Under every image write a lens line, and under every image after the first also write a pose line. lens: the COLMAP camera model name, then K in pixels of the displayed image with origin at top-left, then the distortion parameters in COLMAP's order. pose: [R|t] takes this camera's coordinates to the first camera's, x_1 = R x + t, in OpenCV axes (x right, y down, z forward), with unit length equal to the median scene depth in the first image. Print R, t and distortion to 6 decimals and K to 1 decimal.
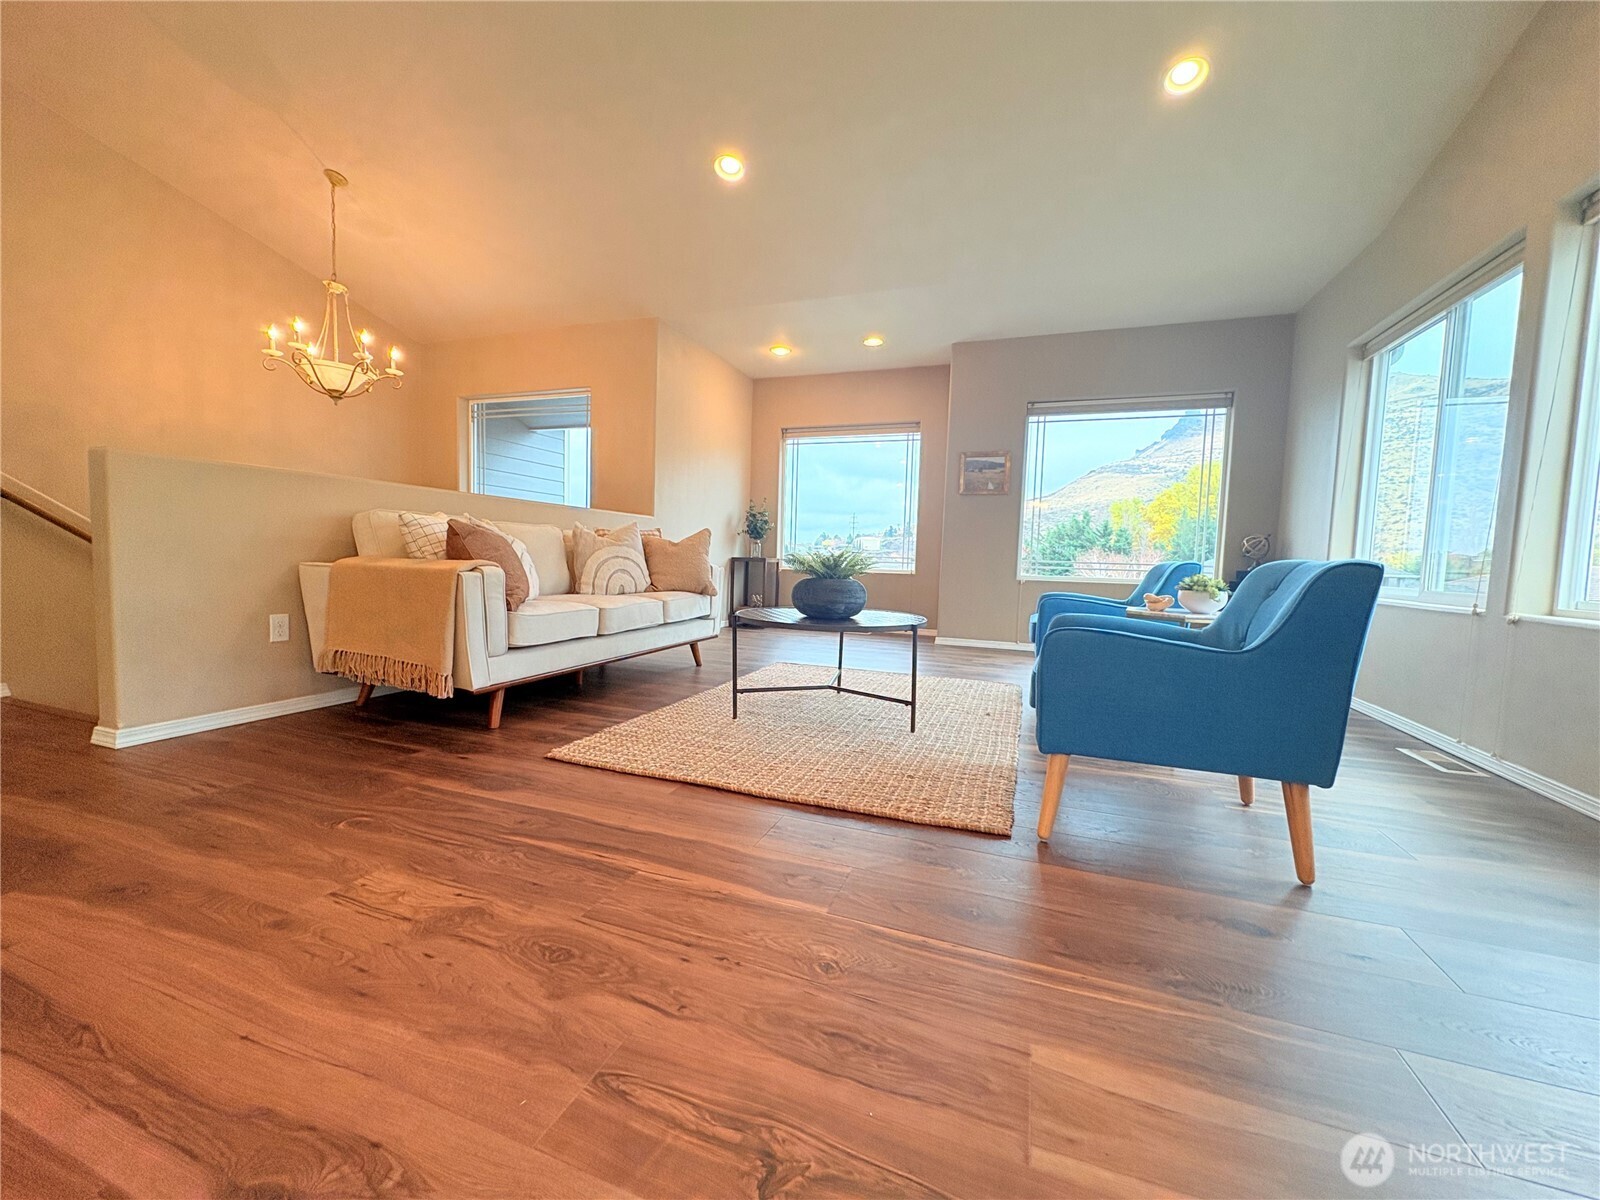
lens RADIAL K [[642.3, 0, 800.0], [0, 642.3, 600.0], [0, 0, 1]] dist [-0.003183, 0.005471]
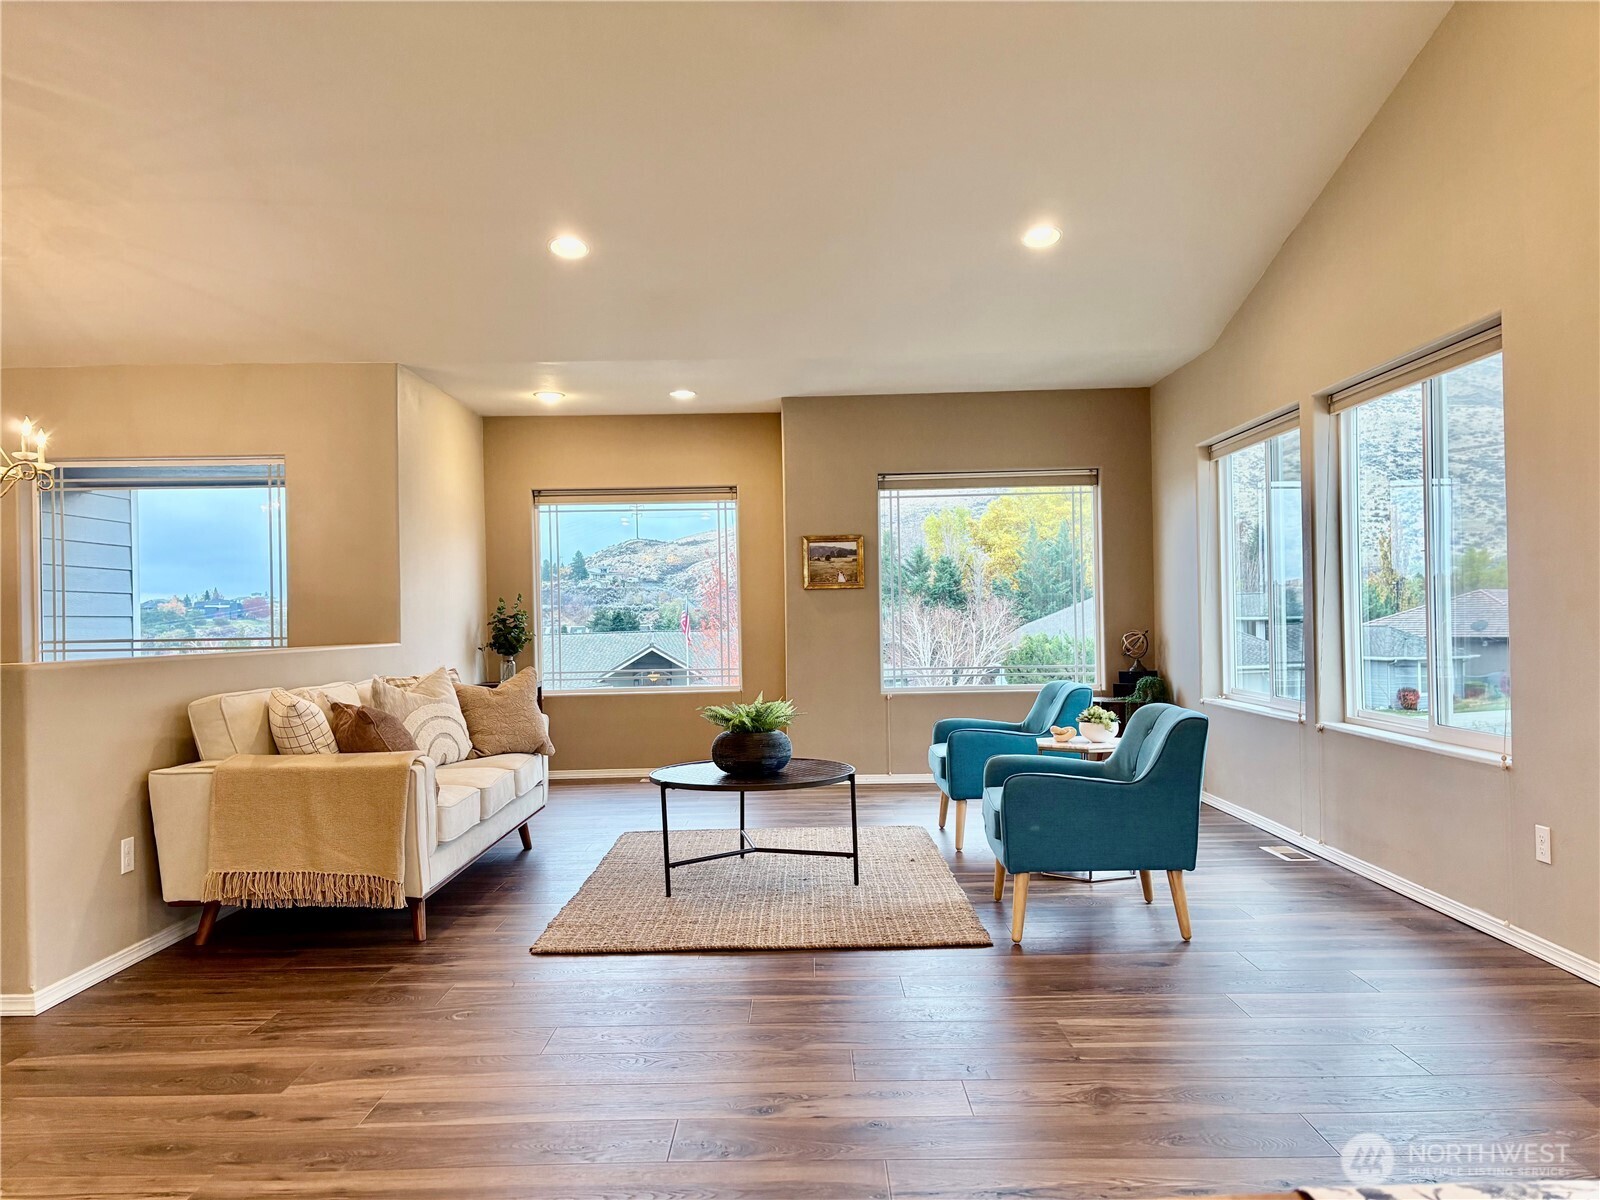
lens RADIAL K [[1225.4, 0, 798.0], [0, 1225.4, 604.3], [0, 0, 1]] dist [0.078011, -0.072432]
pose [[0.938511, -0.046542, 0.342097, -0.533392], [0.071740, 0.995533, -0.061372, -0.112677], [-0.337712, 0.082141, 0.937658, -0.771860]]
